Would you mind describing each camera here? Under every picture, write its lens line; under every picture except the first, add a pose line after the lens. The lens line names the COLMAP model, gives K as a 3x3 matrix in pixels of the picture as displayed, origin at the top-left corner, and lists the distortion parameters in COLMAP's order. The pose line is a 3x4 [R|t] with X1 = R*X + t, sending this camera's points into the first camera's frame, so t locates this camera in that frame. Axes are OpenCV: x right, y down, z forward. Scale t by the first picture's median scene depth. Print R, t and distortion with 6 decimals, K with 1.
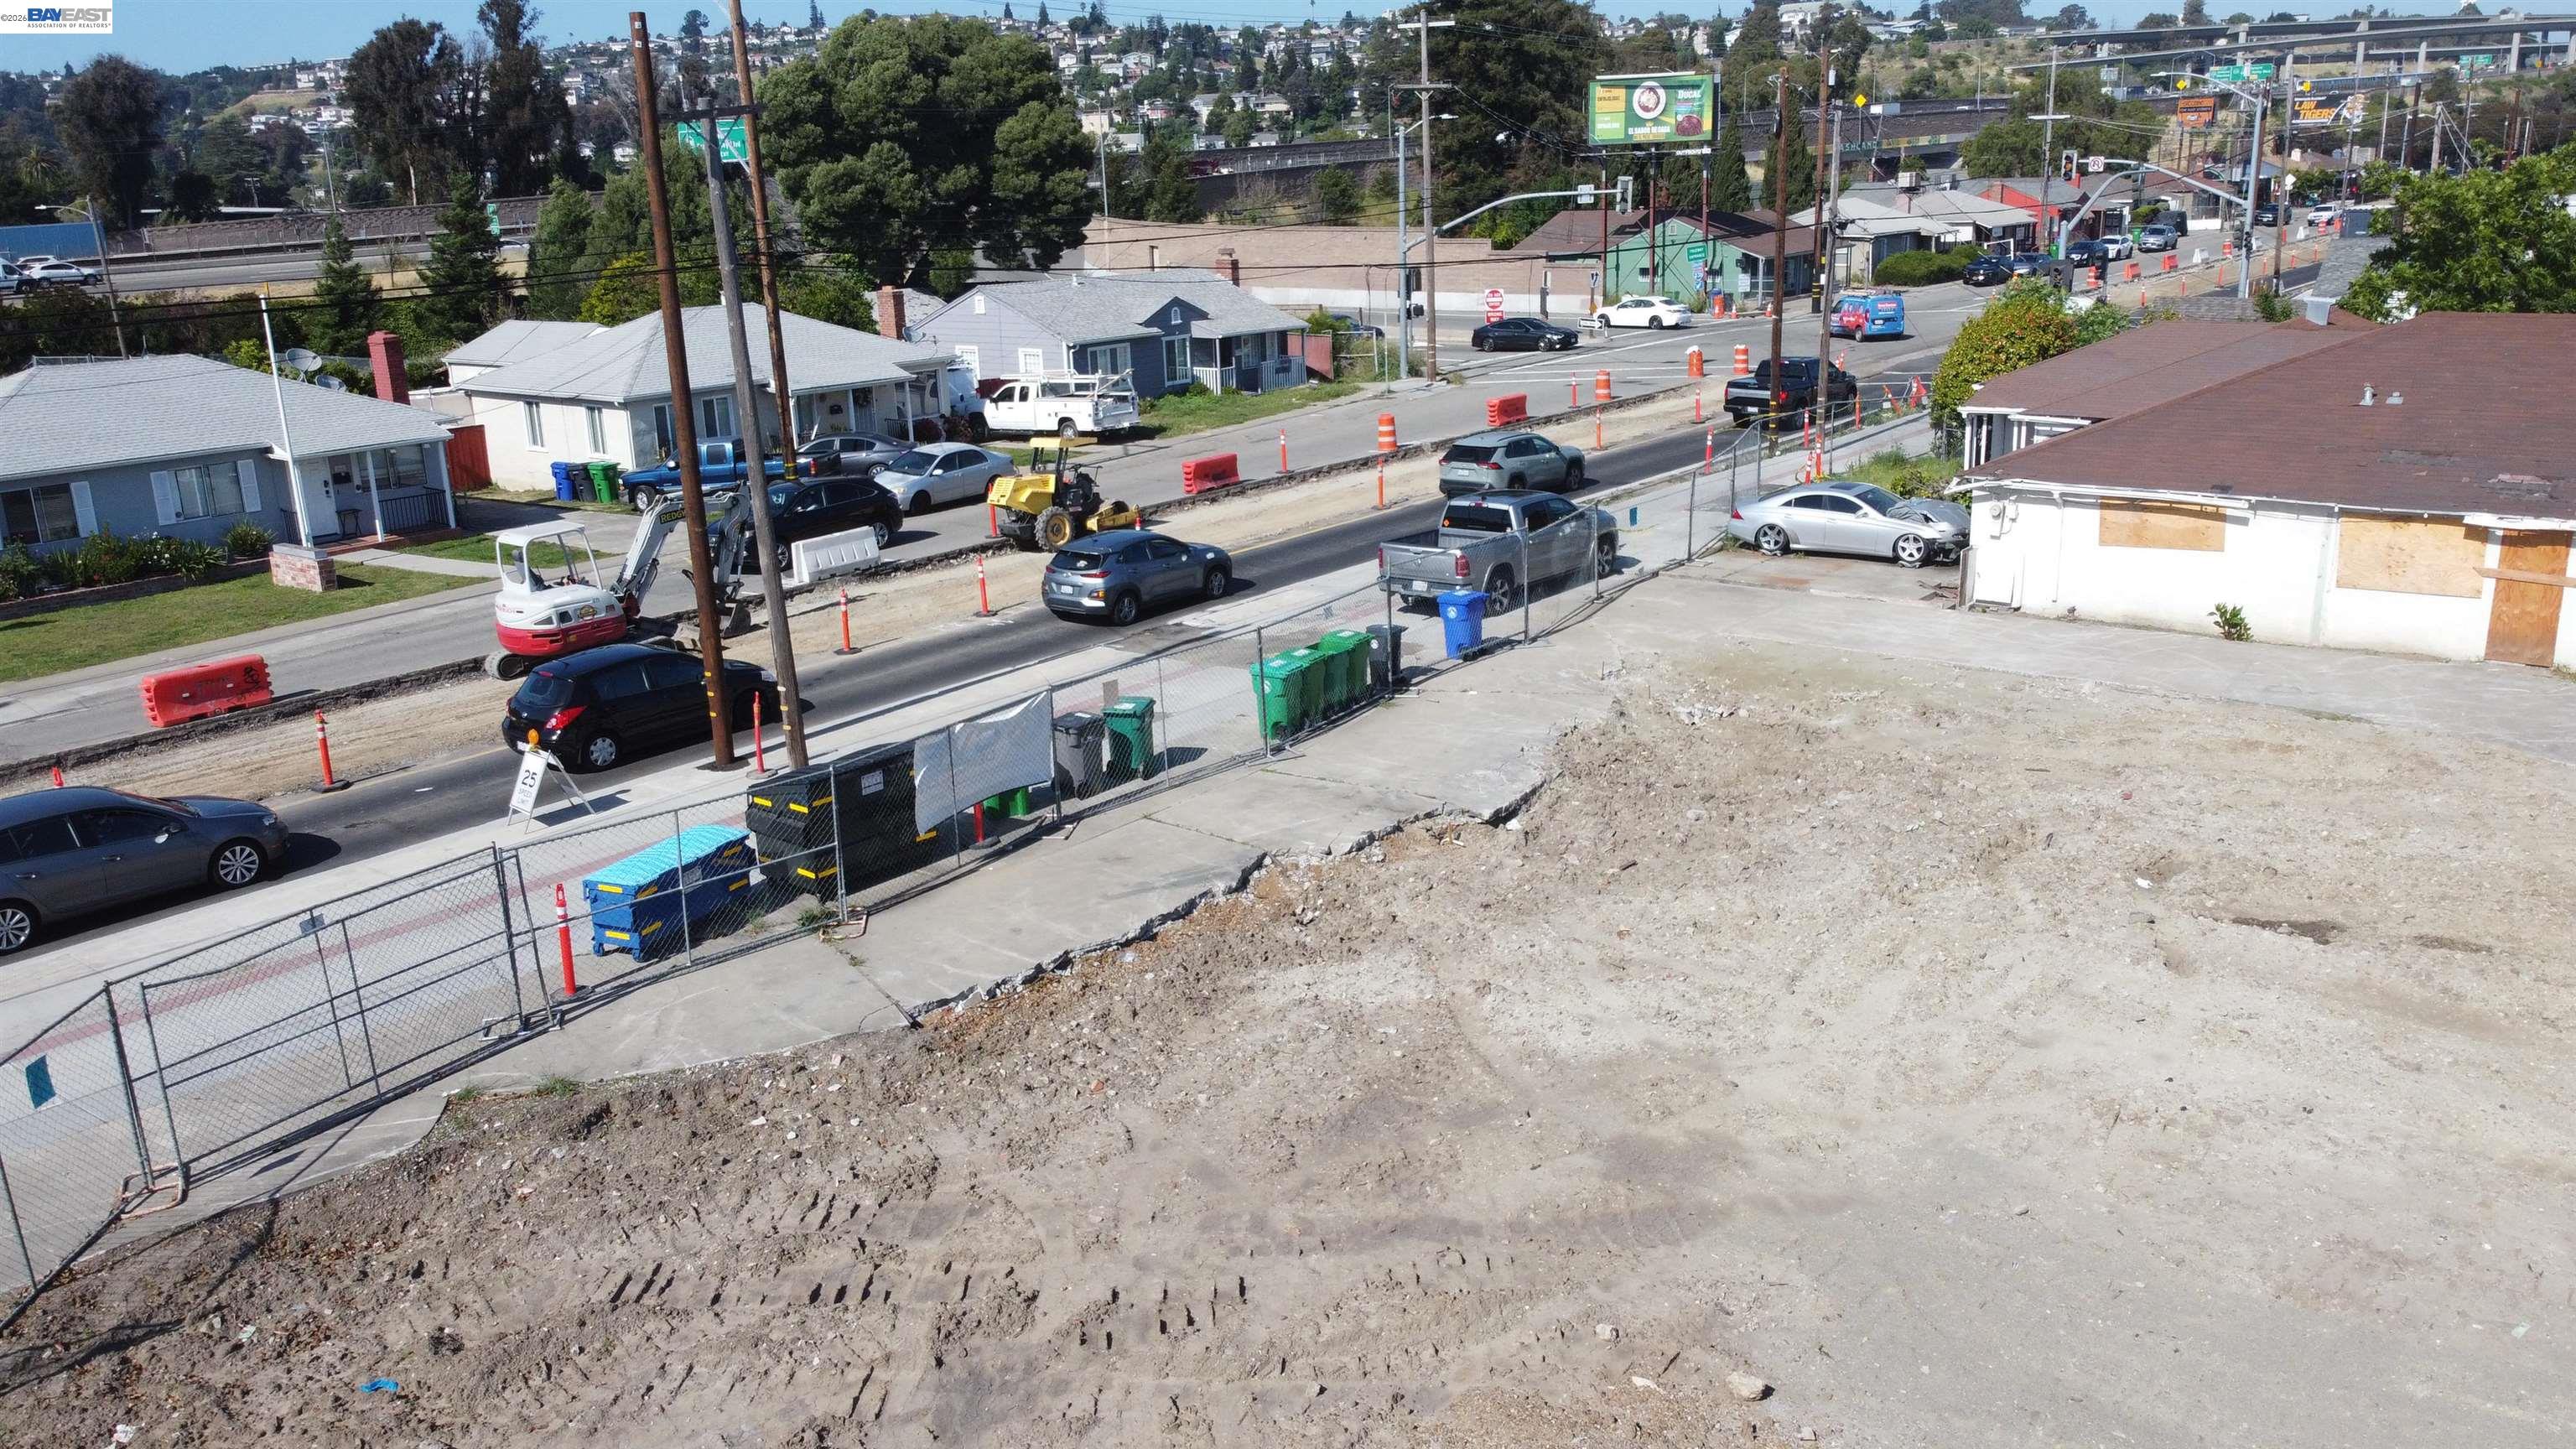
lens RADIAL K [[1944.9, 0, 1288.0], [0, 1944.9, 724.5], [0, 0, 1]] dist [-0.000531, -0.005656]
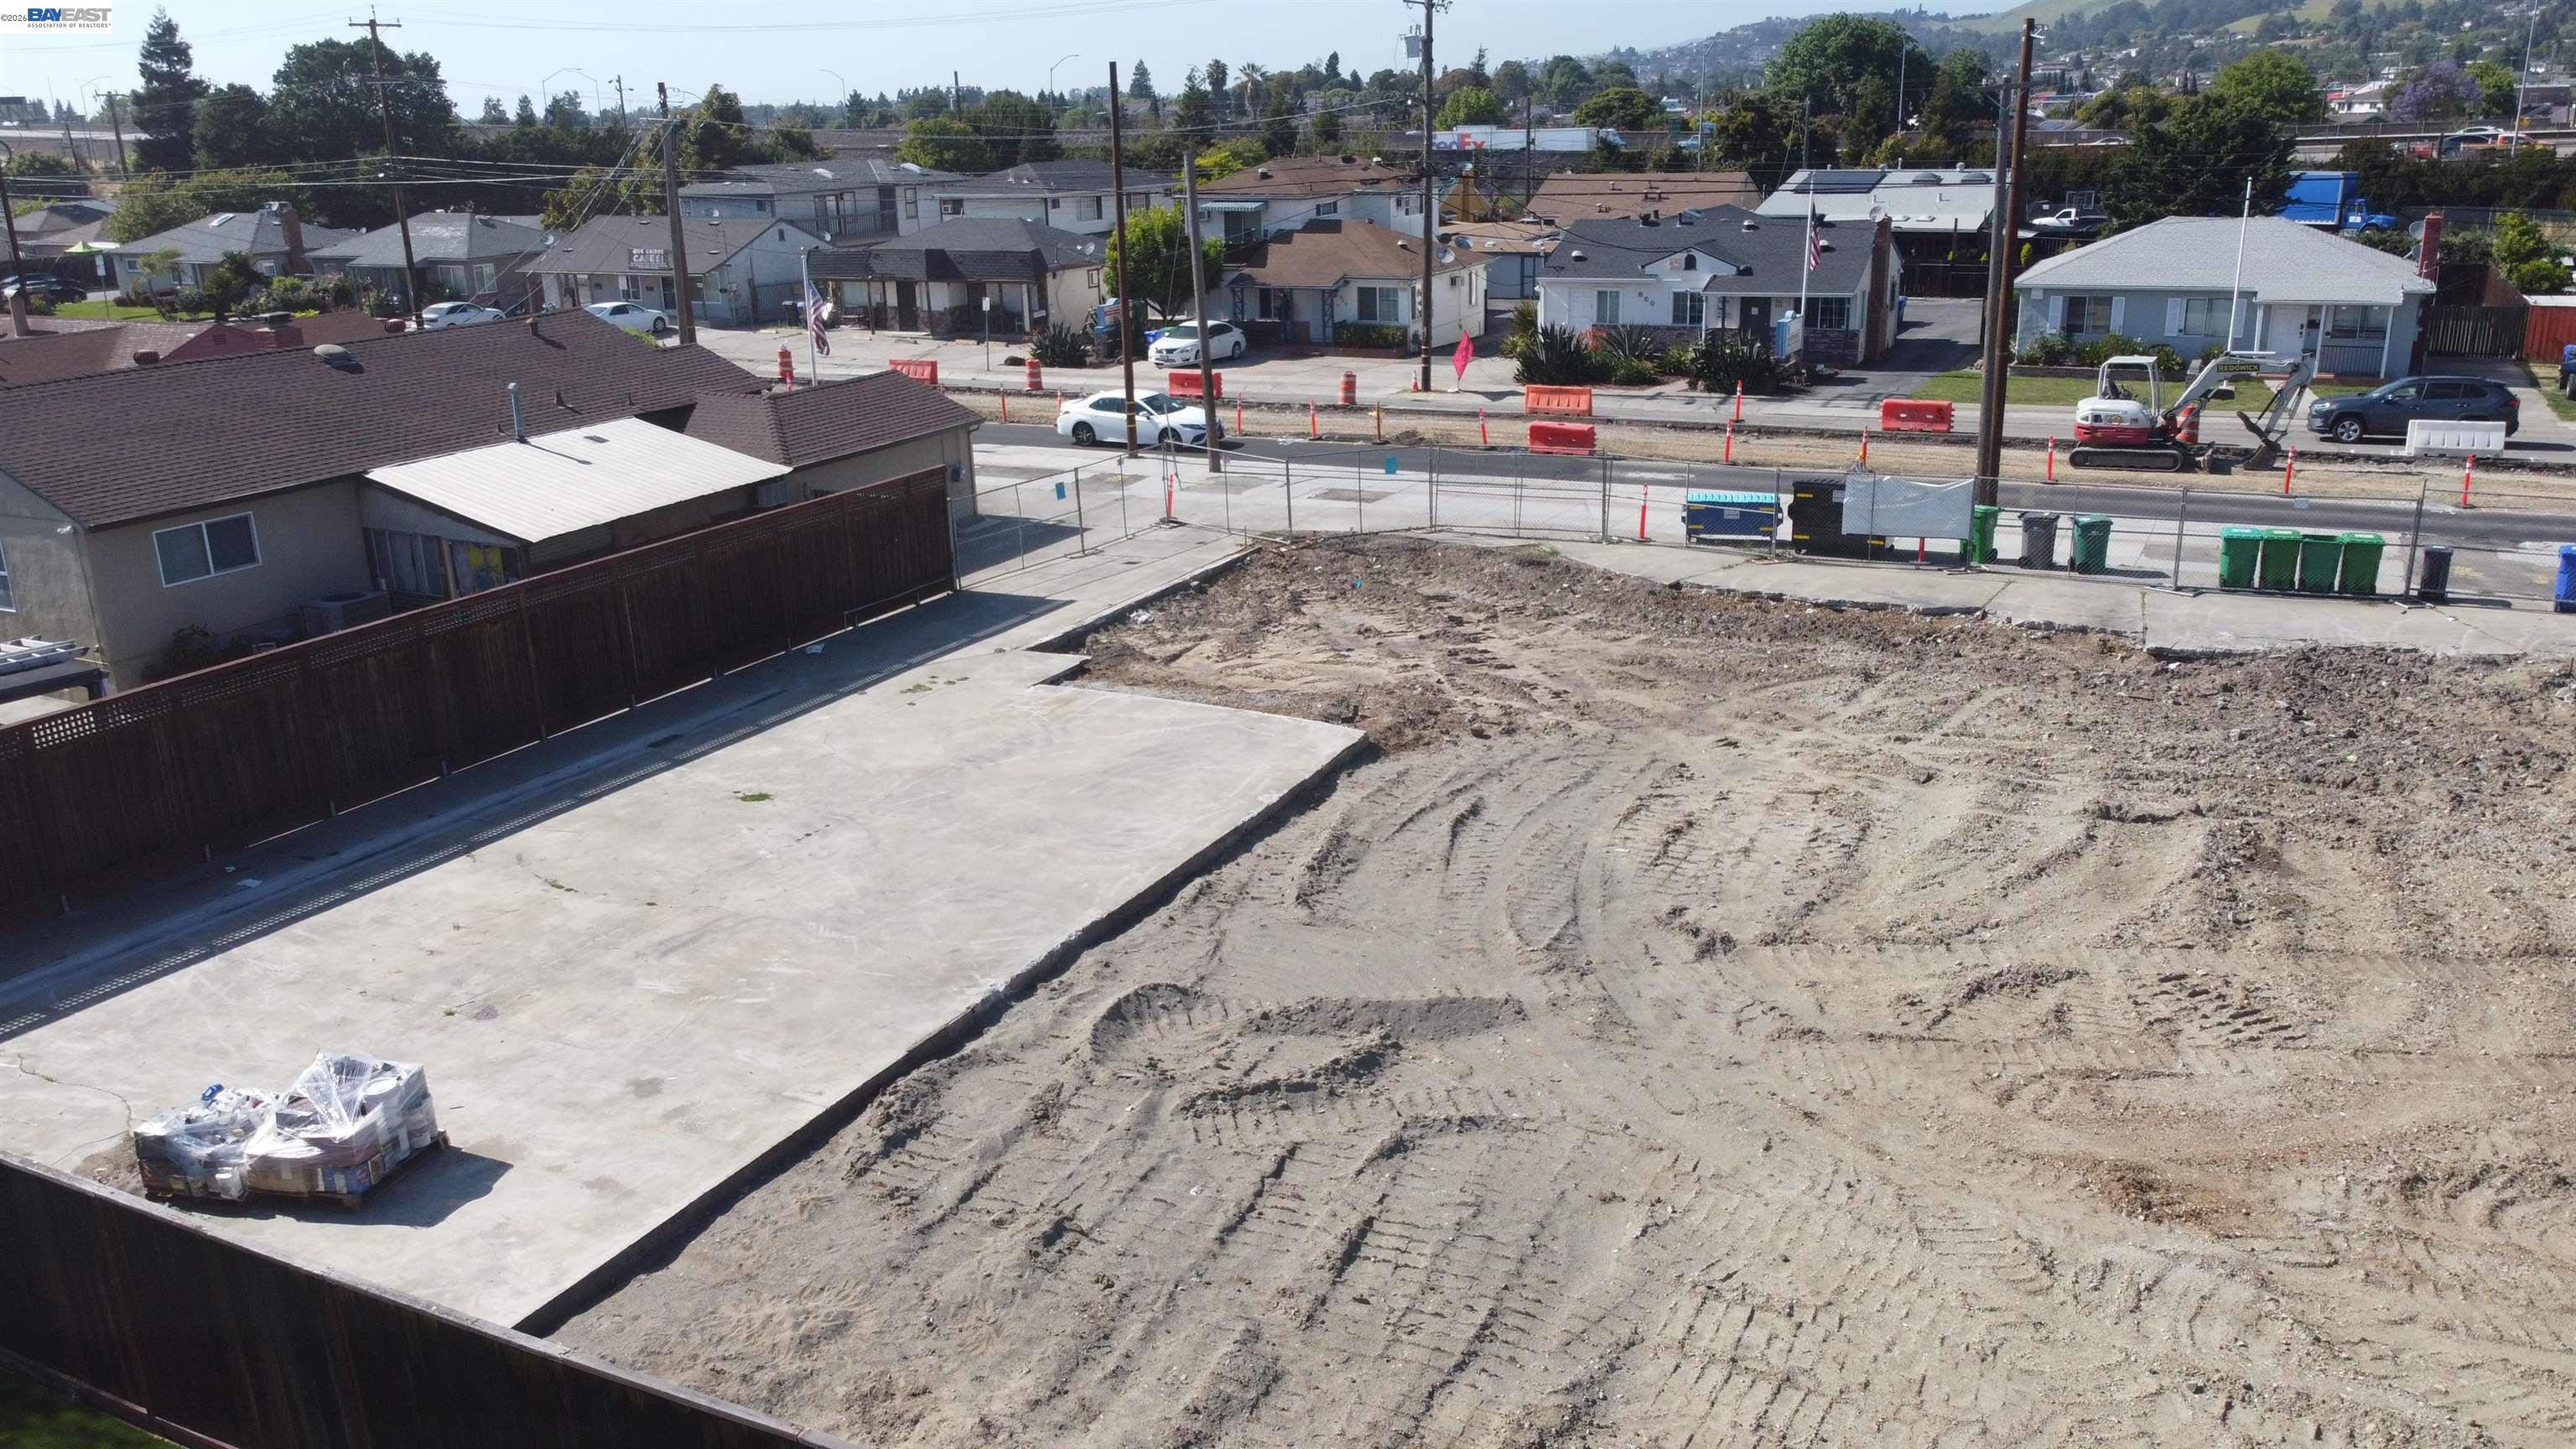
lens RADIAL K [[1942.5, 0, 1291.0], [0, 1942.5, 724.9], [0, 0, 1]] dist [-0.001066, 0.006802]
pose [[0.207629, 0.328196, -0.921508, 1.057719], [-0.251471, 0.928286, 0.273949, -0.103600], [0.945332, 0.174853, 0.275271, 0.090953]]
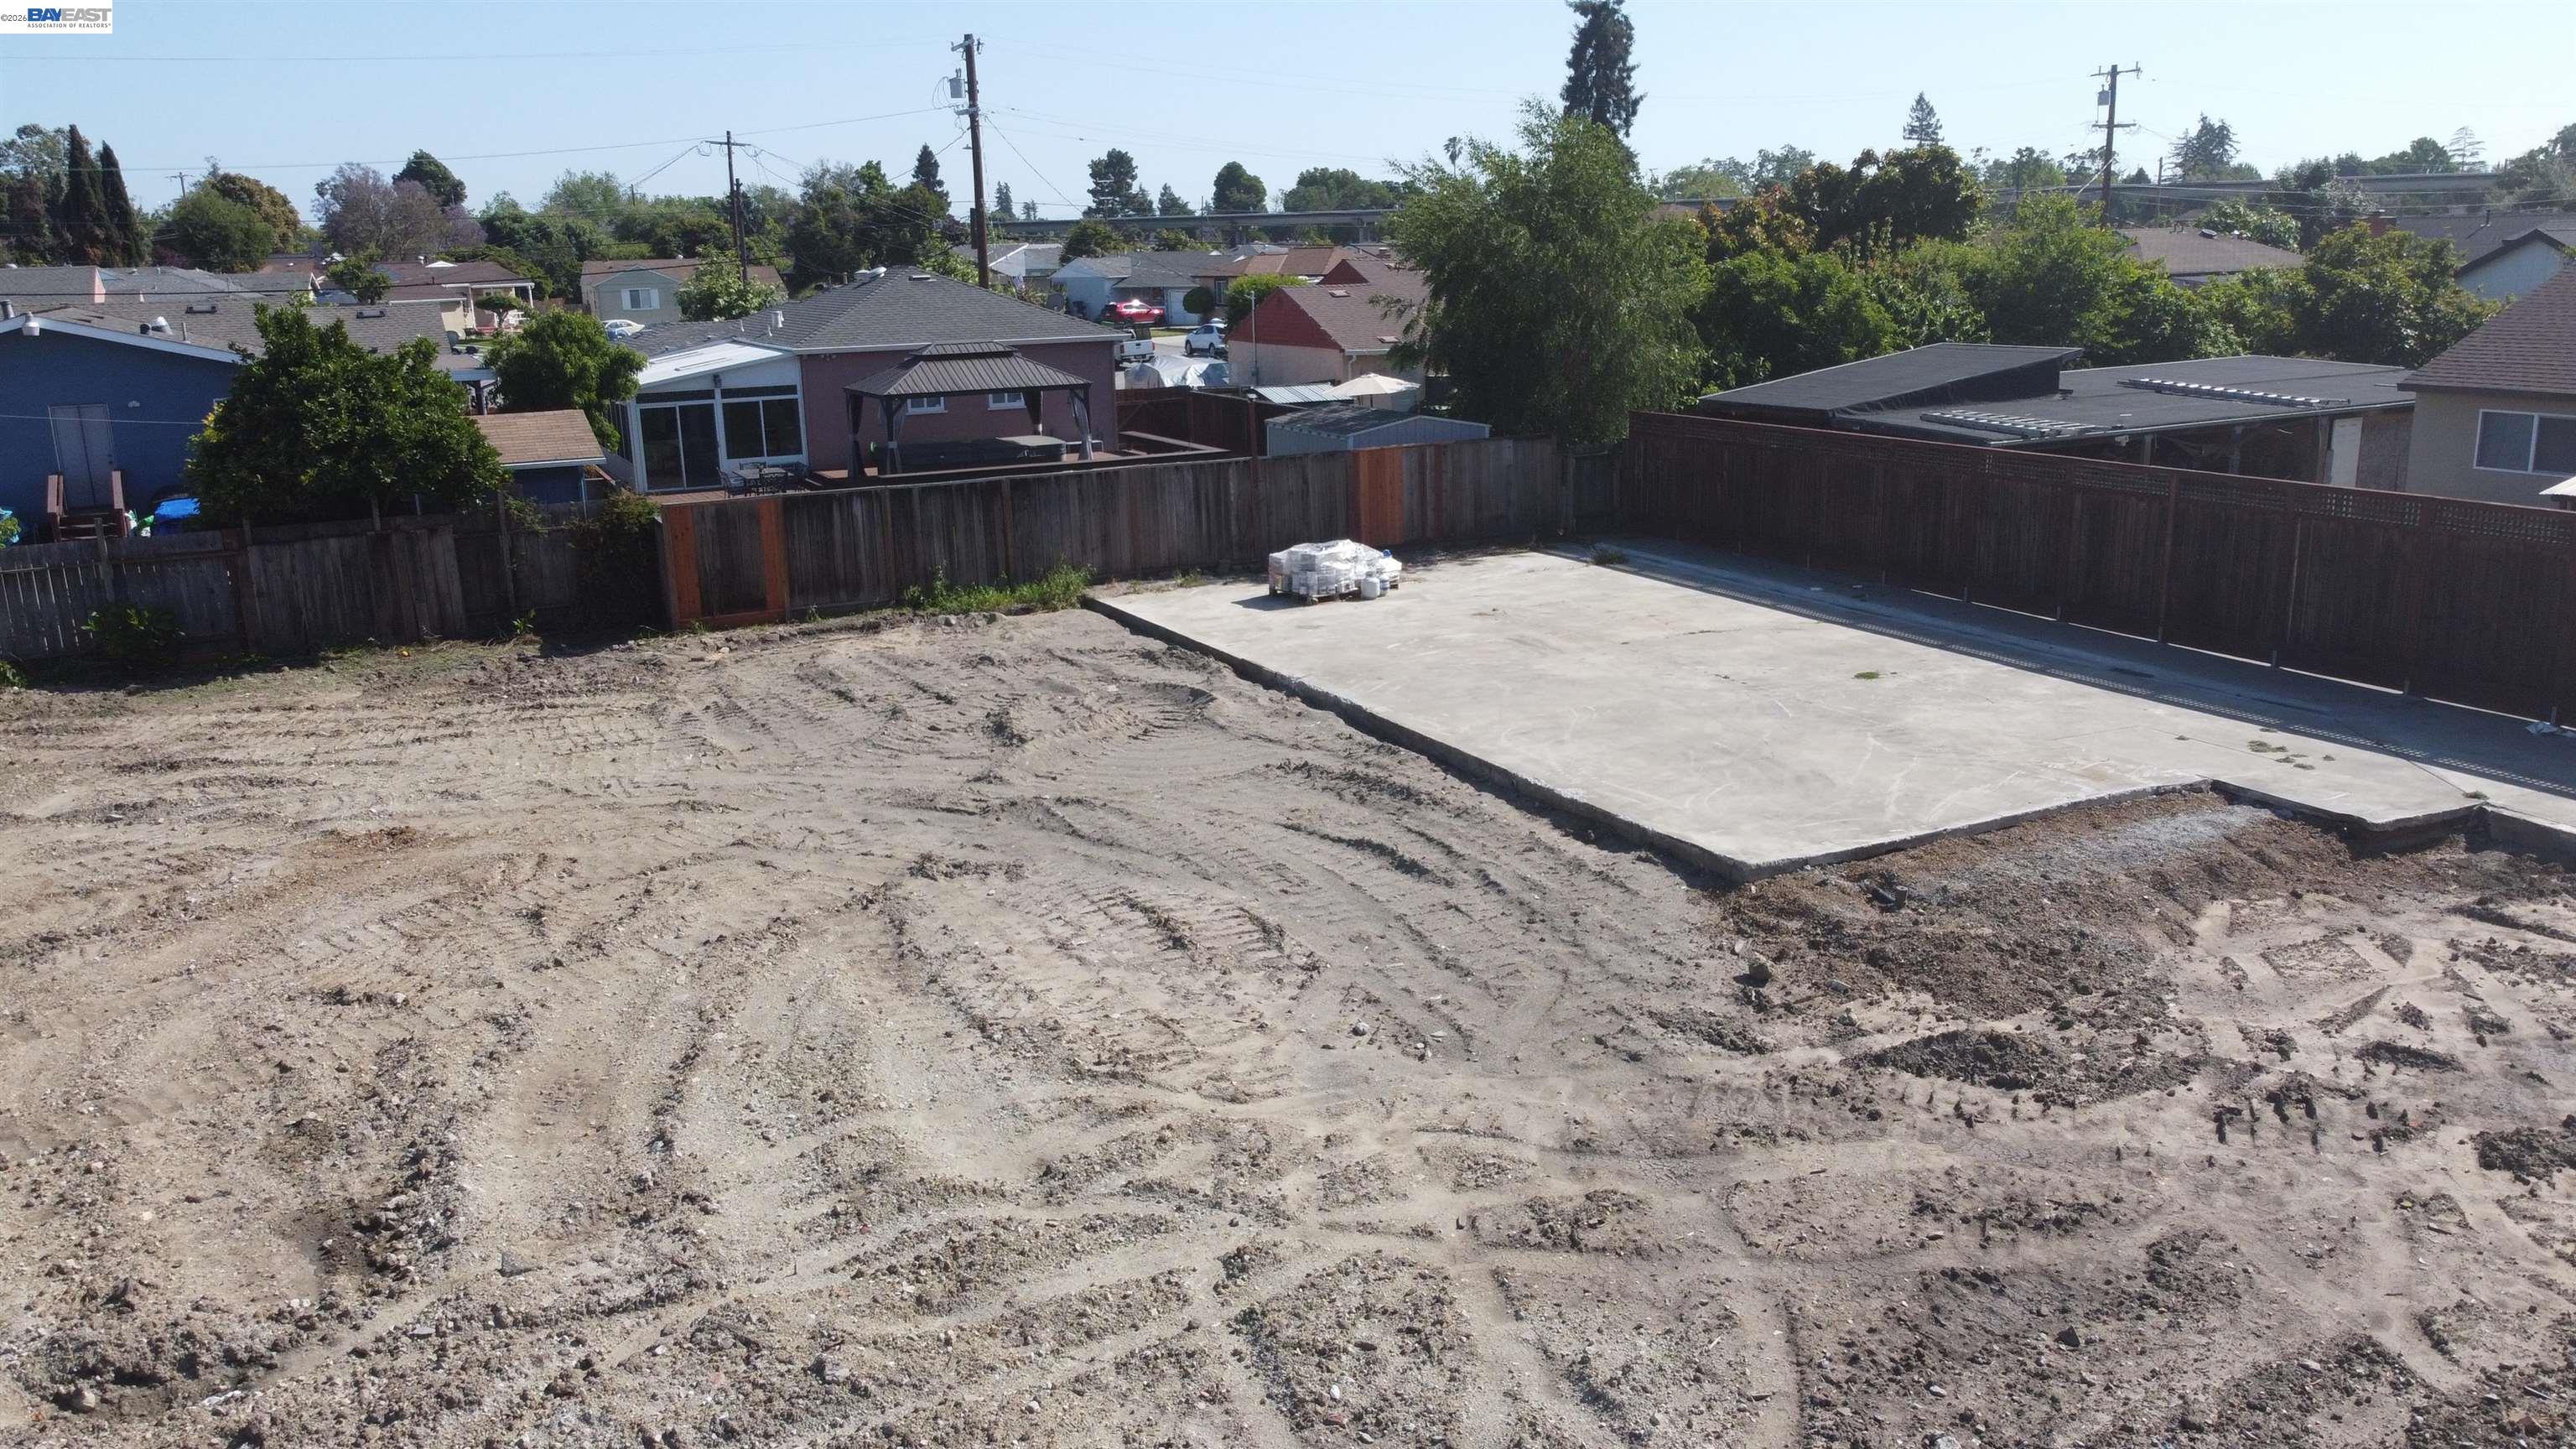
lens RADIAL K [[1958.2, 0, 1293.1], [0, 1958.2, 692.7], [0, 0, 1]] dist [0.009049, -0.018809]
pose [[-0.908448, -0.036849, 0.416370, -0.001489], [0.169181, 0.878457, 0.446868, -0.196924], [-0.382230, 0.476398, -0.791799, 0.954217]]
